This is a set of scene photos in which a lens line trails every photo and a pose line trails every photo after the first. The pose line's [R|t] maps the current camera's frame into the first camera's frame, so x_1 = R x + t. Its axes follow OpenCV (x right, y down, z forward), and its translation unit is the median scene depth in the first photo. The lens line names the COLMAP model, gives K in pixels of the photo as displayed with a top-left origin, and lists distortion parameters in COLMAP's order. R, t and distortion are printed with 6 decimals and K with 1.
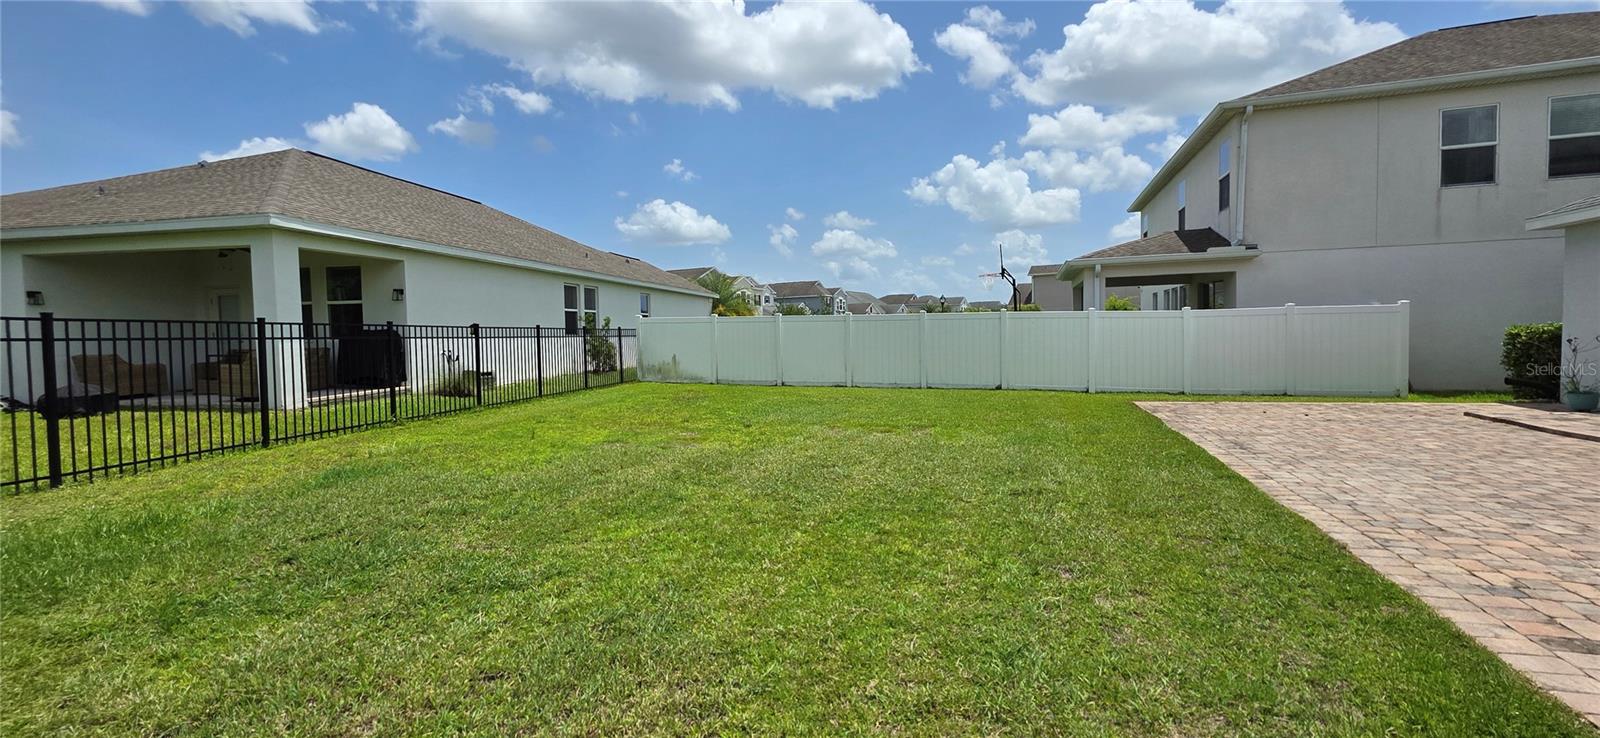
lens RADIAL K [[639.3, 0, 805.2], [0, 639.3, 360.1], [0, 0, 1]] dist [0.003379, -0.001082]
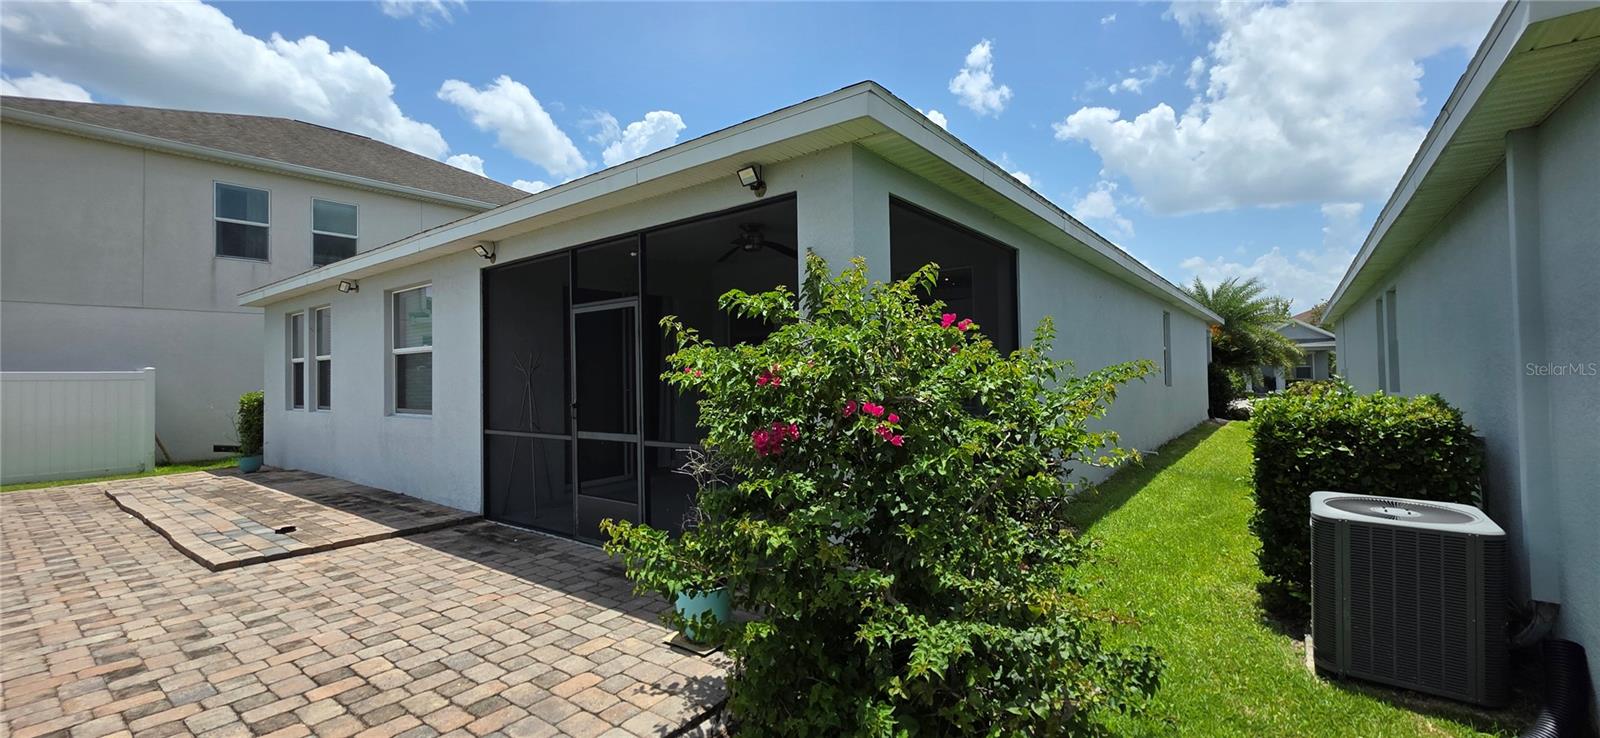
lens RADIAL K [[639.3, 0, 802.5], [0, 639.3, 366.6], [0, 0, 1]] dist [0.003379, -0.001082]
pose [[0.319369, 0.021635, 0.947383, 0.348433], [0.053748, 0.997716, -0.040903, -0.005024], [-0.946105, 0.063983, 0.317477, -0.197053]]
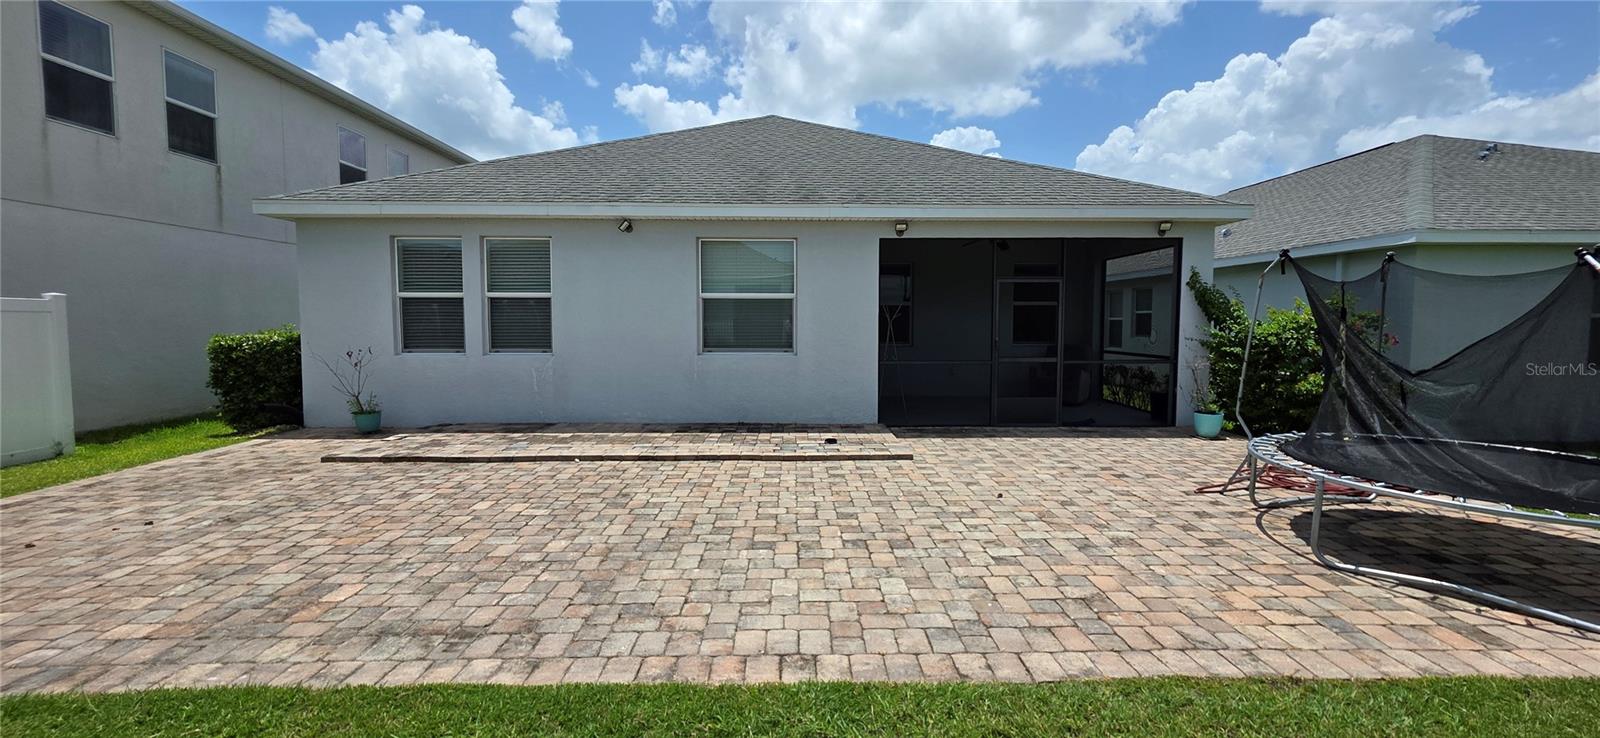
lens RADIAL K [[639.3, 0, 800.2], [0, 639.3, 364.8], [0, 0, 1]] dist [0.003379, -0.001082]
pose [[-0.345152, -0.035644, 0.937870, 0.137421], [0.044779, 0.997515, 0.054390, -0.027672], [-0.937478, 0.060769, -0.342698, 0.557694]]
